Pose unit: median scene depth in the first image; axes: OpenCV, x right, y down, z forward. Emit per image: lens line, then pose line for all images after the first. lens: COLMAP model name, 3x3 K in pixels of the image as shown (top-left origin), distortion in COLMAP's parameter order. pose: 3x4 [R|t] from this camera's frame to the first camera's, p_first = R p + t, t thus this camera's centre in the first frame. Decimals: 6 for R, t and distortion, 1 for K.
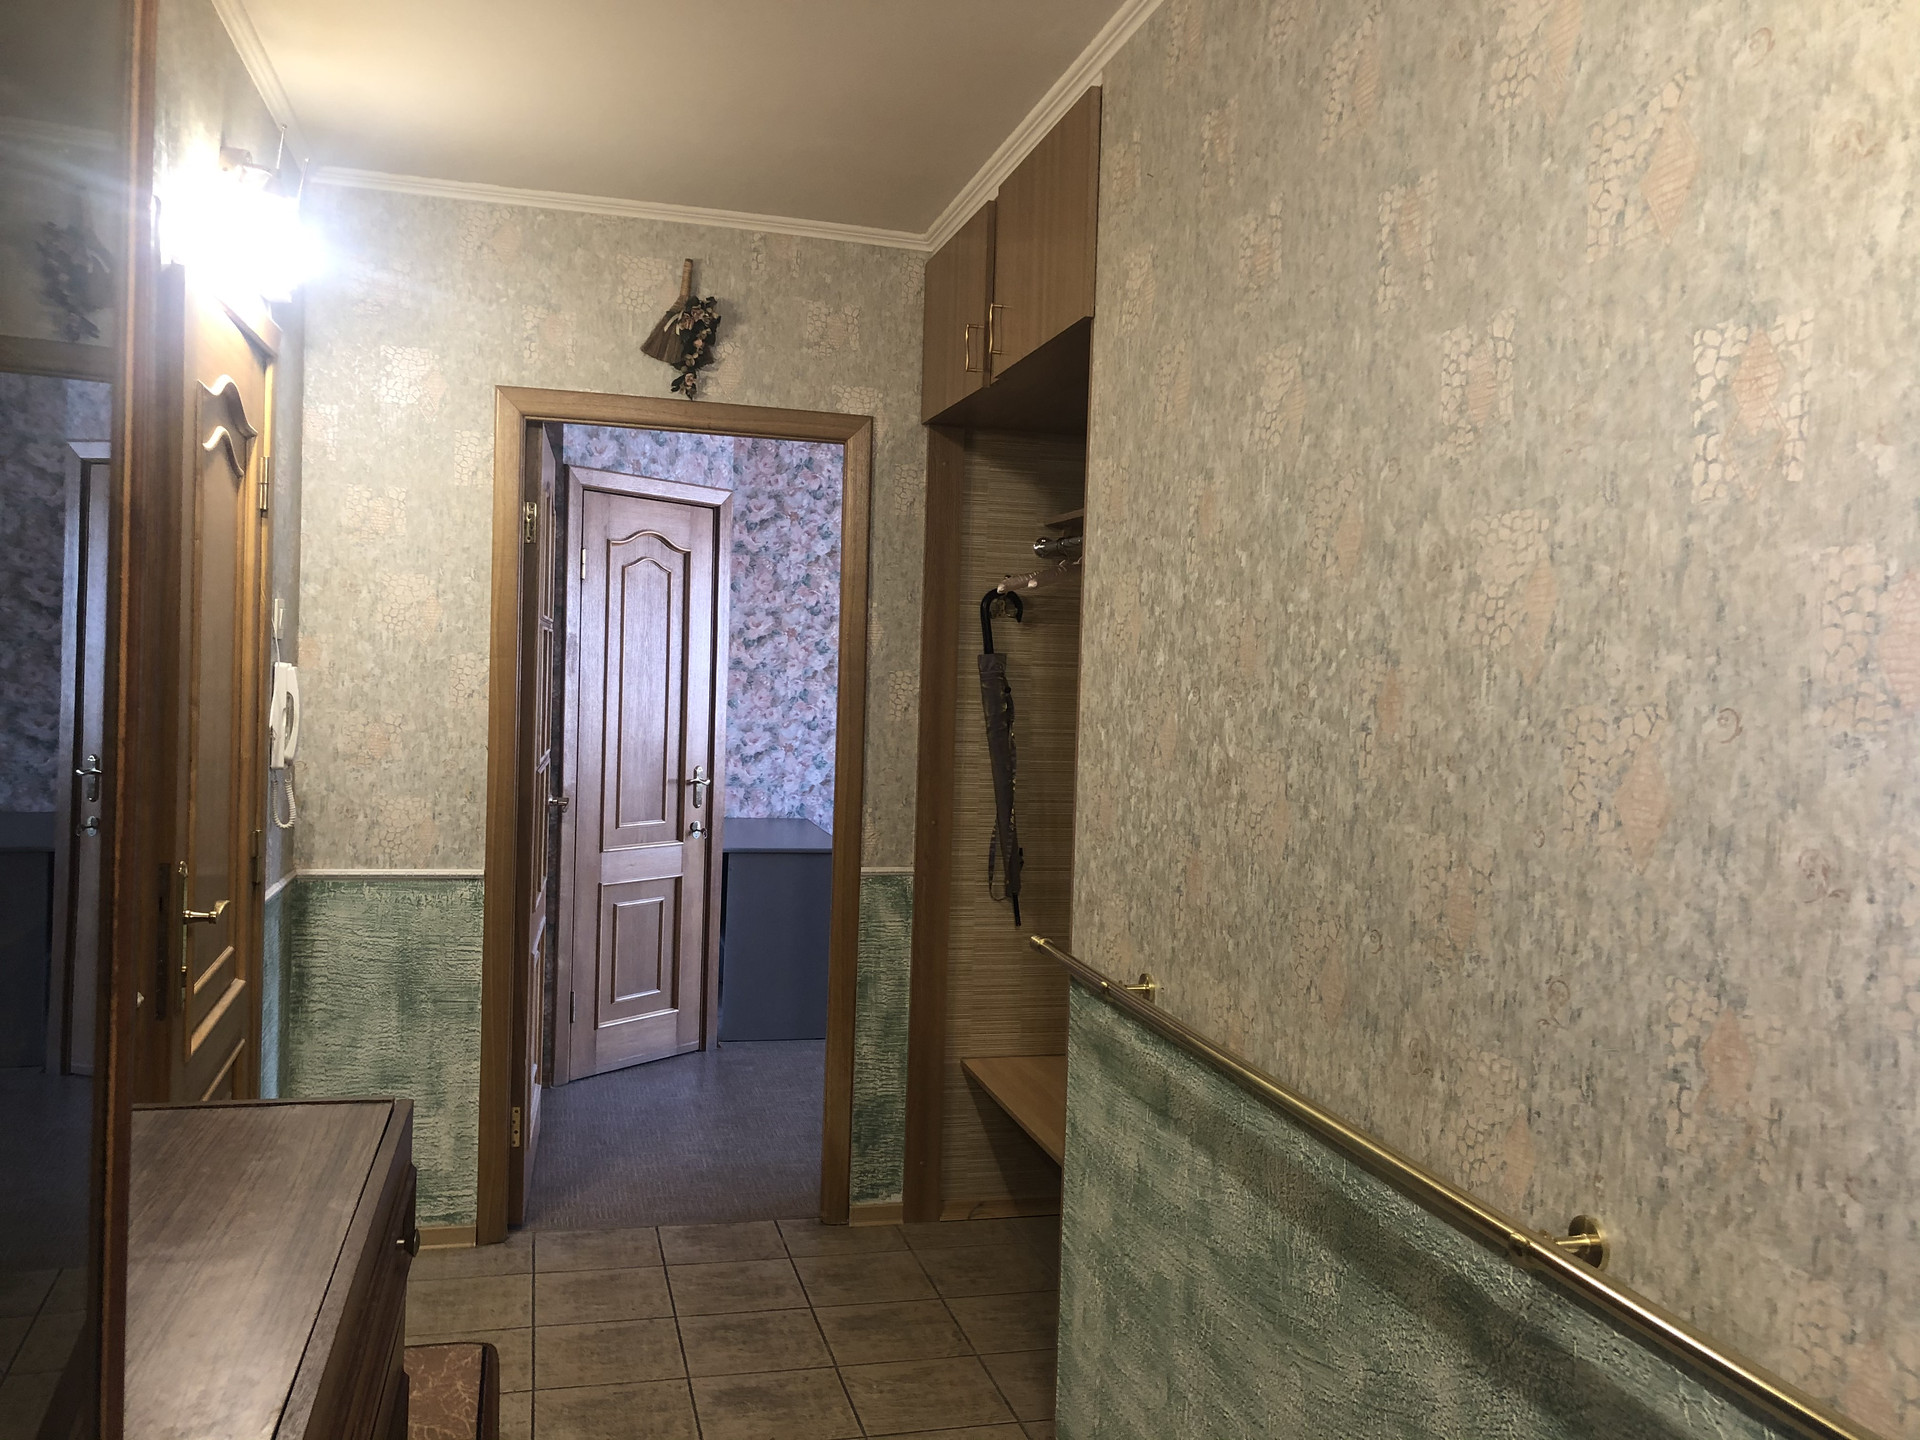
lens RADIAL K [[1574.8, 0, 967.5], [0, 1574.8, 730.7], [0, 0, 1]] dist [0.046556, -0.054237]
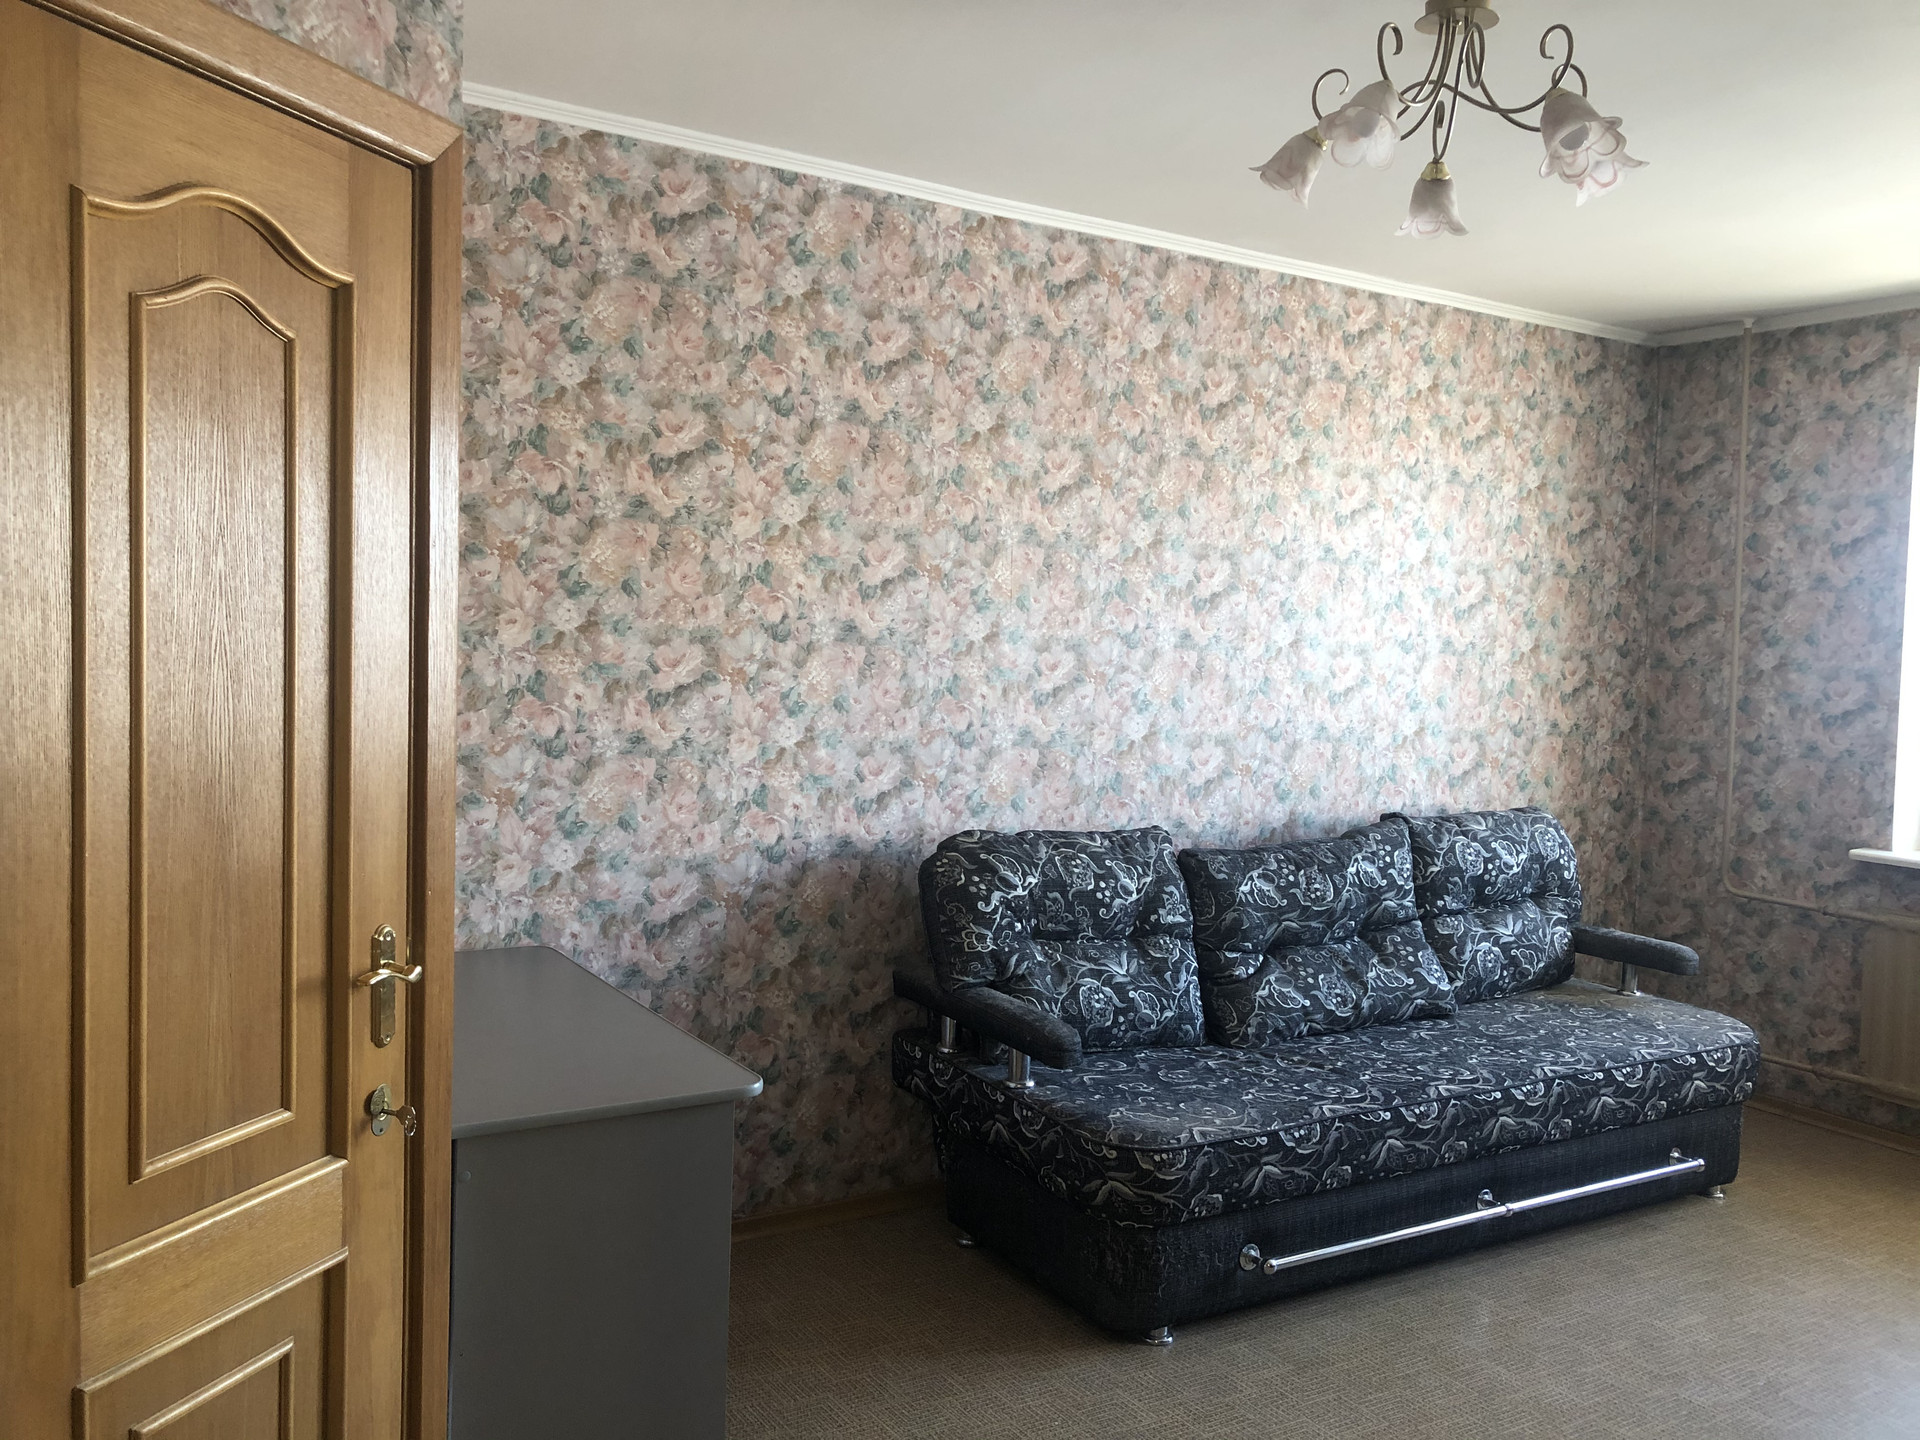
lens RADIAL K [[1574.8, 0, 968.2], [0, 1574.8, 711.7], [0, 0, 1]] dist [0.046556, -0.054237]
pose [[0.954376, -0.020536, 0.297900, -0.150029], [0.013384, 0.999572, 0.026027, -0.030744], [-0.298307, -0.020852, 0.954242, 0.630449]]
